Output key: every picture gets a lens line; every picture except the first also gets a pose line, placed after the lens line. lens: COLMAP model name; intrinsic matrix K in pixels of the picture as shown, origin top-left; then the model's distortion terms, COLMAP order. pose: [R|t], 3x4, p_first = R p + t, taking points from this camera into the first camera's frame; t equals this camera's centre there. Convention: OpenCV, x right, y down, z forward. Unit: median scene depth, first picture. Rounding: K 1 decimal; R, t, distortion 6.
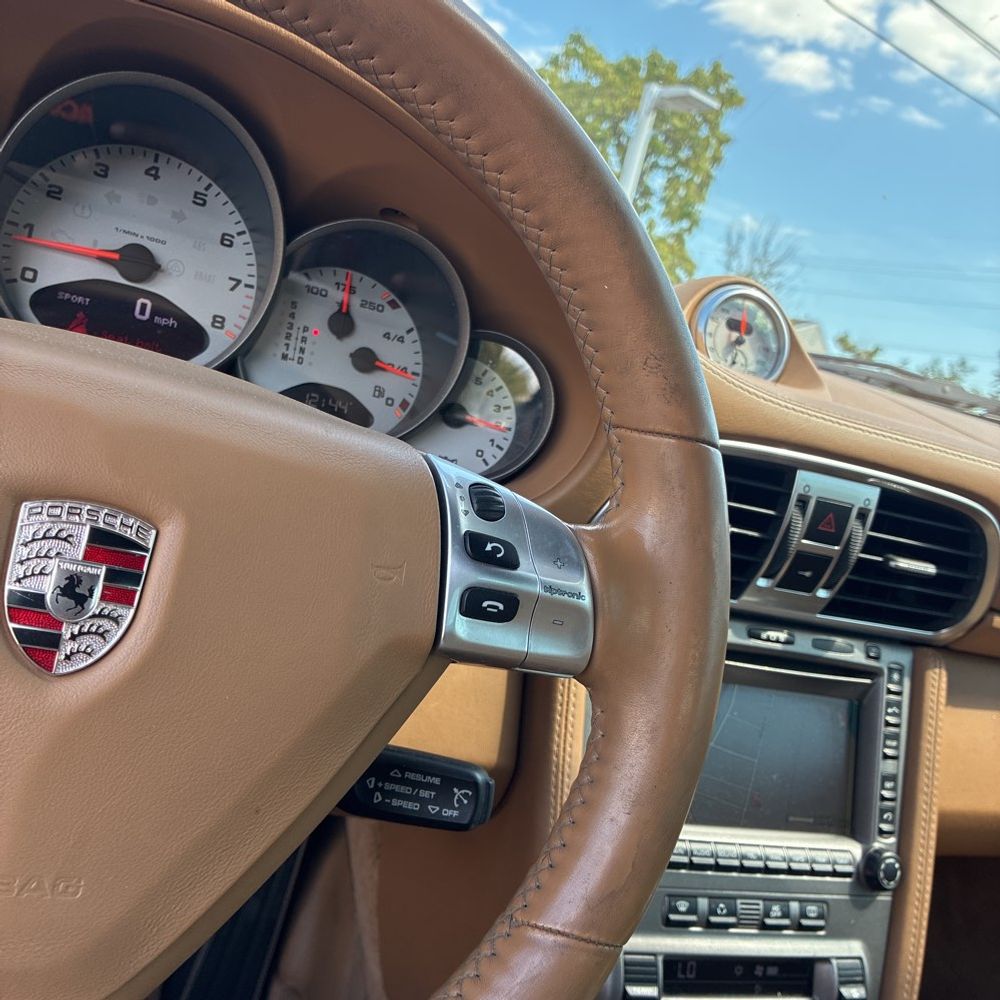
lens RADIAL K [[1013.1, 0, 504.7], [0, 1013.1, 498.0], [0, 0, 1]] dist [0.020467, 0.000000]
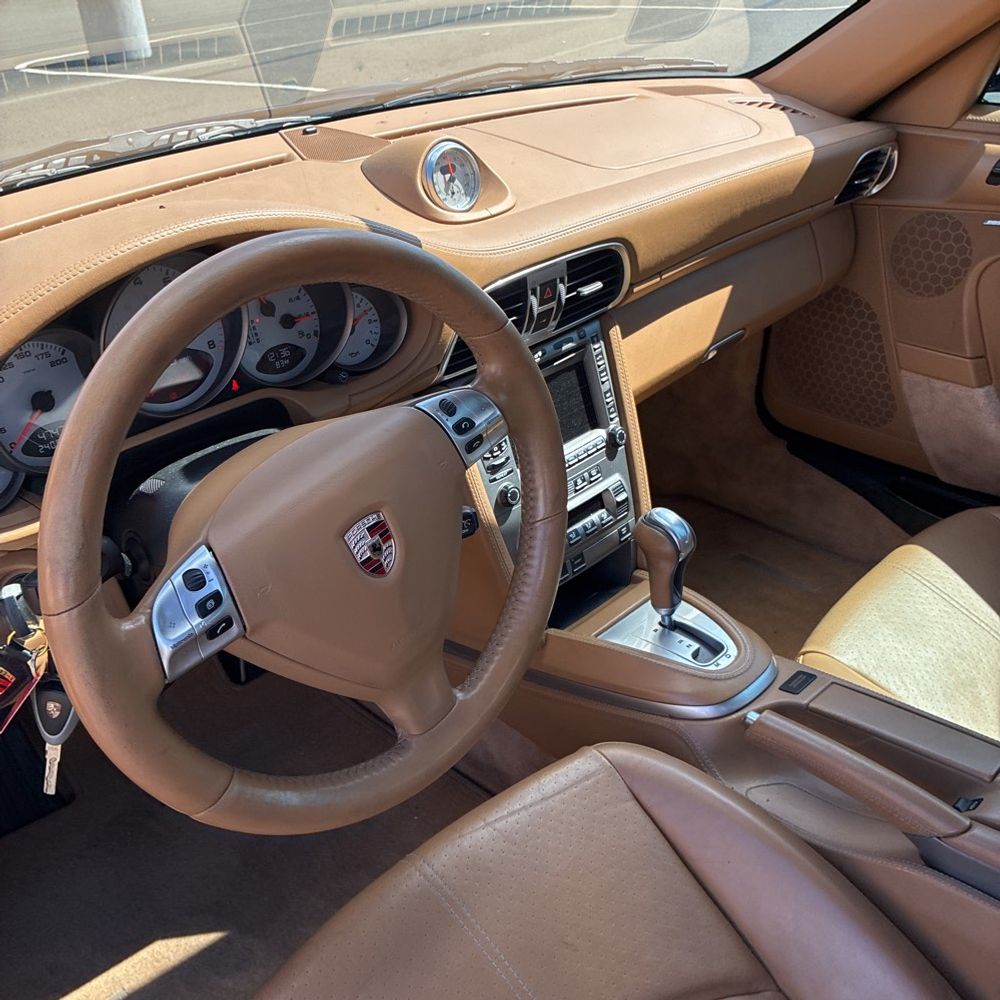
lens RADIAL K [[1013.1, 0, 498.6], [0, 1013.1, 502.1], [0, 0, 1]] dist [0.020467, 0.000000]
pose [[0.872669, -0.444046, 0.203155, -0.276064], [0.307861, 0.823243, 0.476962, -0.524957], [-0.379039, -0.353686, 0.855123, -0.613598]]
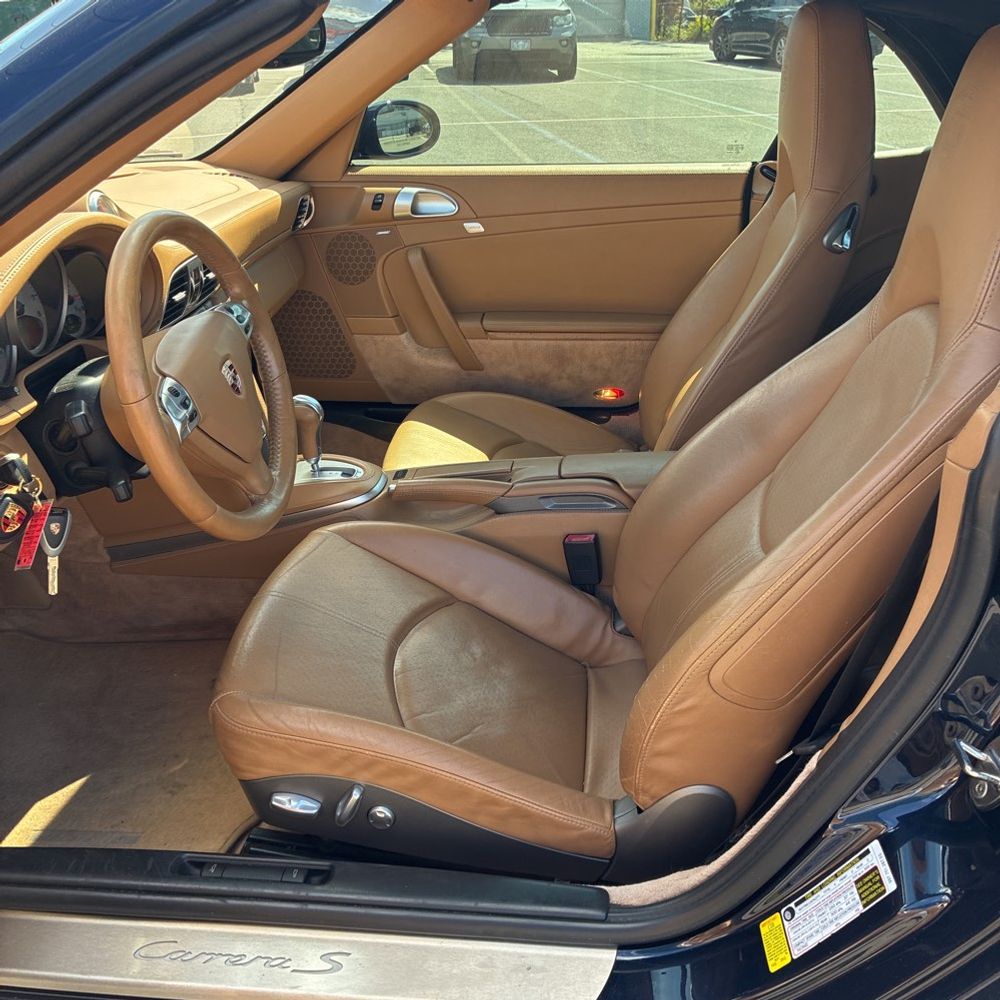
lens RADIAL K [[1013.1, 0, 504.2], [0, 1013.1, 495.9], [0, 0, 1]] dist [0.020467, 0.000000]
pose [[0.416708, -0.597319, 0.685247, -1.575002], [0.224853, 0.798118, 0.558971, -0.842185], [-0.880792, -0.078848, 0.466892, -1.107206]]
